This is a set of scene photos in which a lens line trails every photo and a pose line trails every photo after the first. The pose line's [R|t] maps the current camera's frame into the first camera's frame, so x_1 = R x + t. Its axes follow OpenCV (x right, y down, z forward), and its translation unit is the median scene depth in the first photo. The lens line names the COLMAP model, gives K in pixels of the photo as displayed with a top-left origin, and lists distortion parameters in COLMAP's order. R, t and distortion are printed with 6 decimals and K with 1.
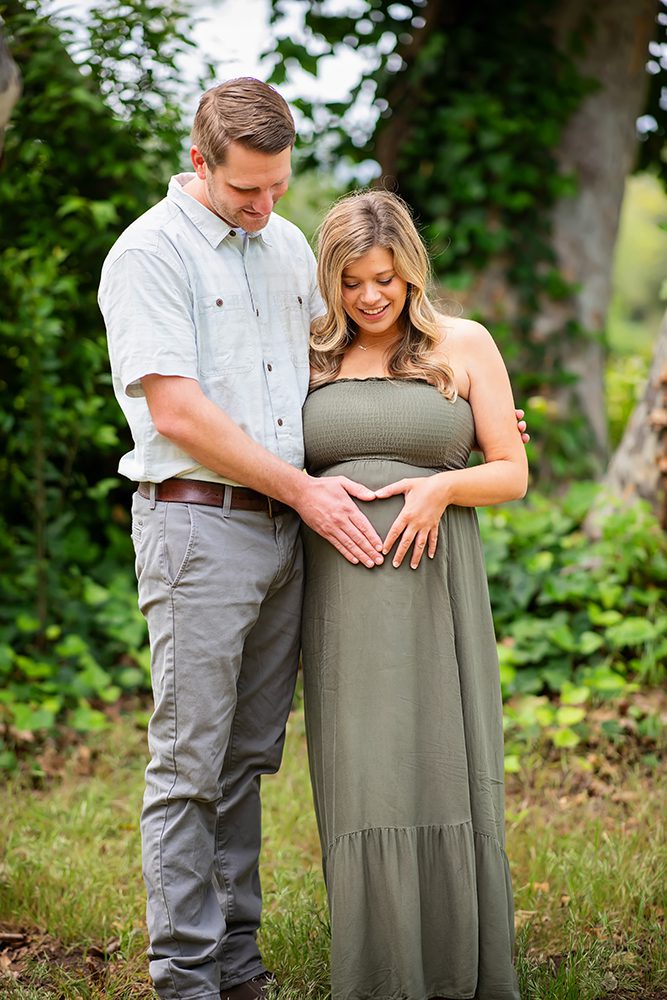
lens RADIAL K [[2959.4, 0, 335.1], [0, 2959.4, 501.8], [0, 0, 1]] dist [0.247628, 0.000000]
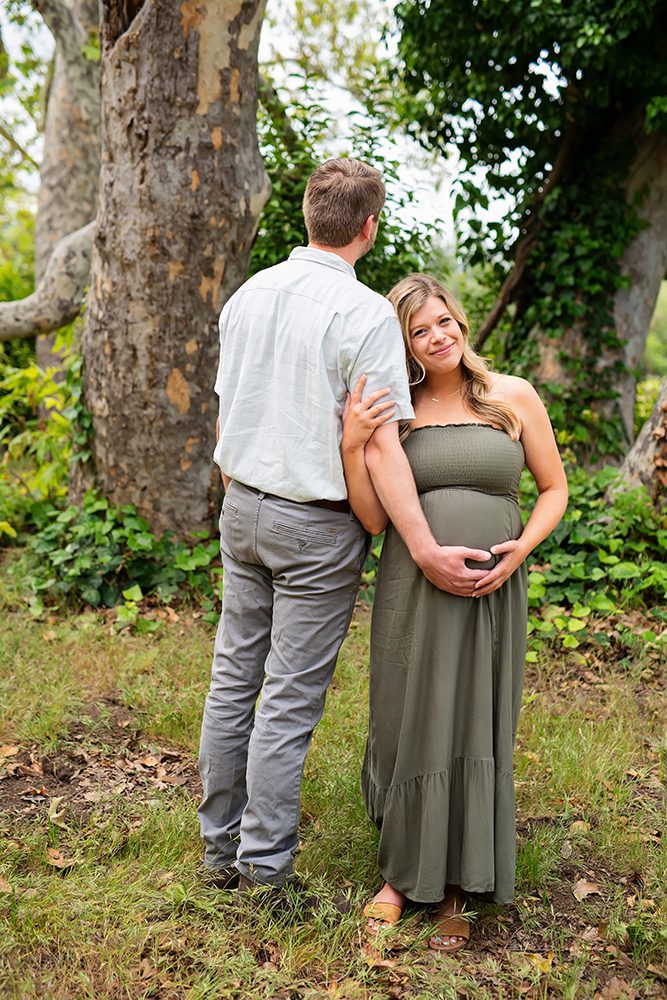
lens RADIAL K [[1450.9, 0, 329.3], [0, 1450.9, 495.6], [0, 0, 1]] dist [0.011515, 0.000000]
pose [[0.988028, 0.097187, -0.119810, 0.030882], [-0.091133, 0.994317, 0.055027, -0.020768], [0.124477, -0.043450, 0.991271, 0.205535]]
